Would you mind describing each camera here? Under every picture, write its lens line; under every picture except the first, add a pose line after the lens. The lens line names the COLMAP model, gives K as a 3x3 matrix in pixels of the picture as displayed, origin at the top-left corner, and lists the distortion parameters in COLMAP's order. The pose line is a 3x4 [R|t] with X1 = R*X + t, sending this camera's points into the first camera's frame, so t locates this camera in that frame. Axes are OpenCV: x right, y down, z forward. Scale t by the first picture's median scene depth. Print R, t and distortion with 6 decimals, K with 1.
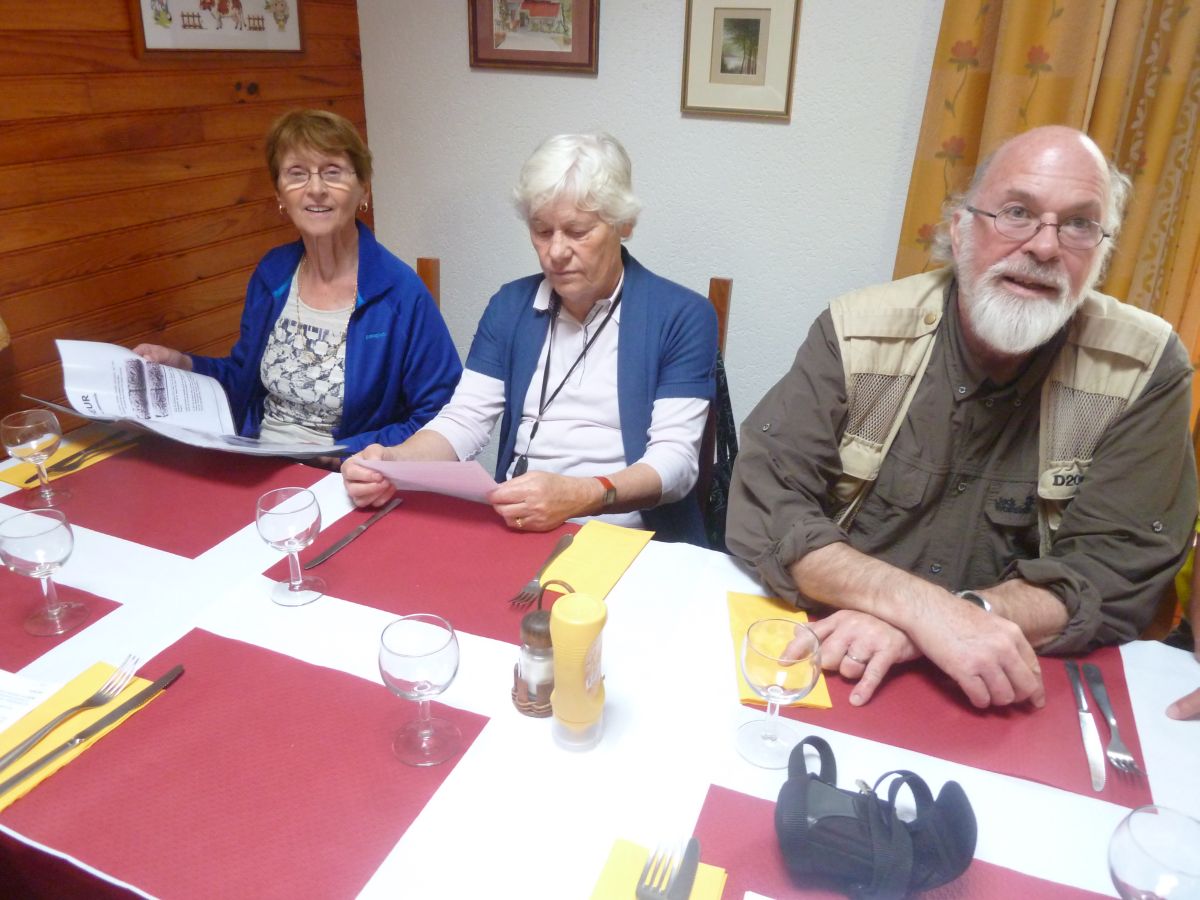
lens RADIAL K [[878.4, 0, 600.0], [0, 878.4, 450.0], [0, 0, 1]] dist [-0.087938, -0.000242]
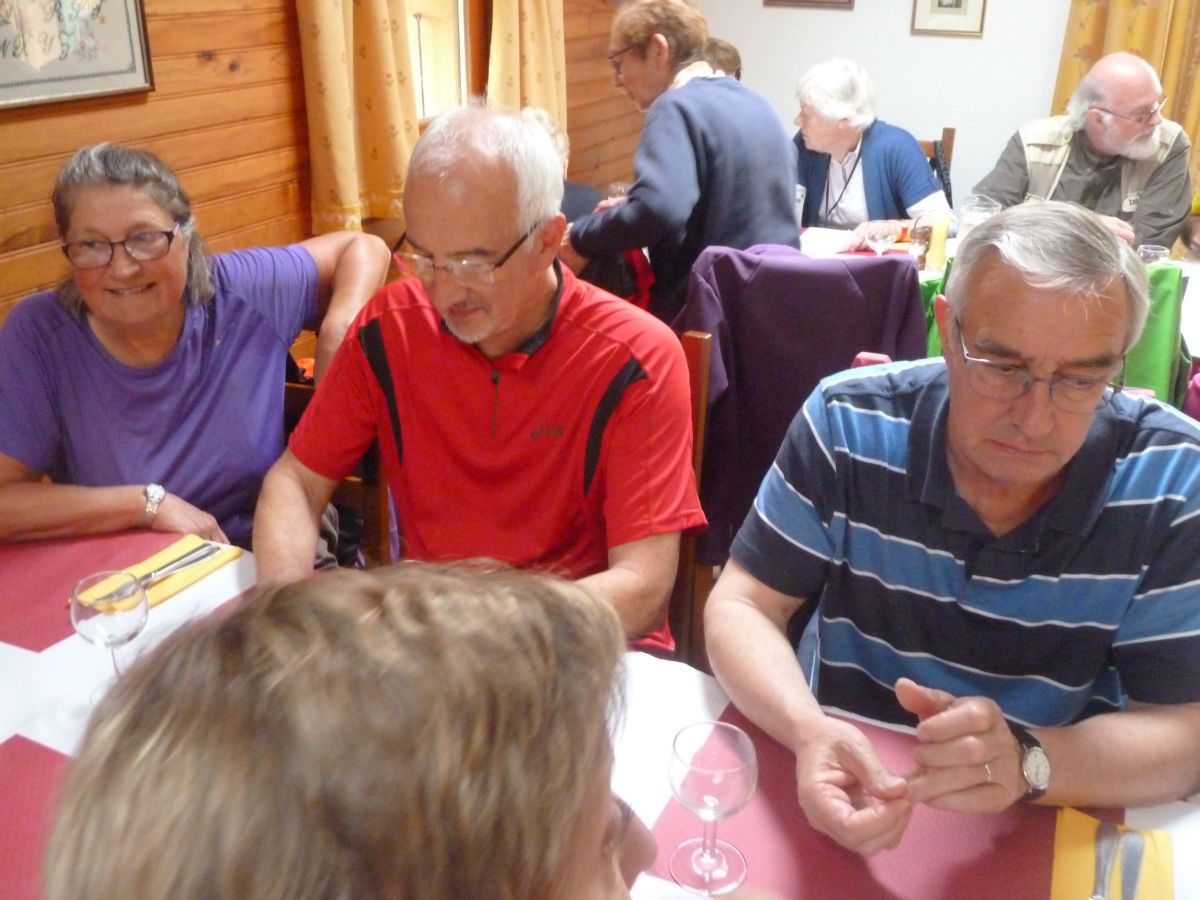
lens RADIAL K [[1194.1, 0, 600.0], [0, 1194.1, 450.0], [0, 0, 1]] dist [-0.003056, -0.035968]
pose [[0.999764, -0.004987, -0.021142, -0.558137], [0.004588, 0.999811, -0.018870, 0.532789], [0.021232, 0.018769, 0.999598, -1.520436]]
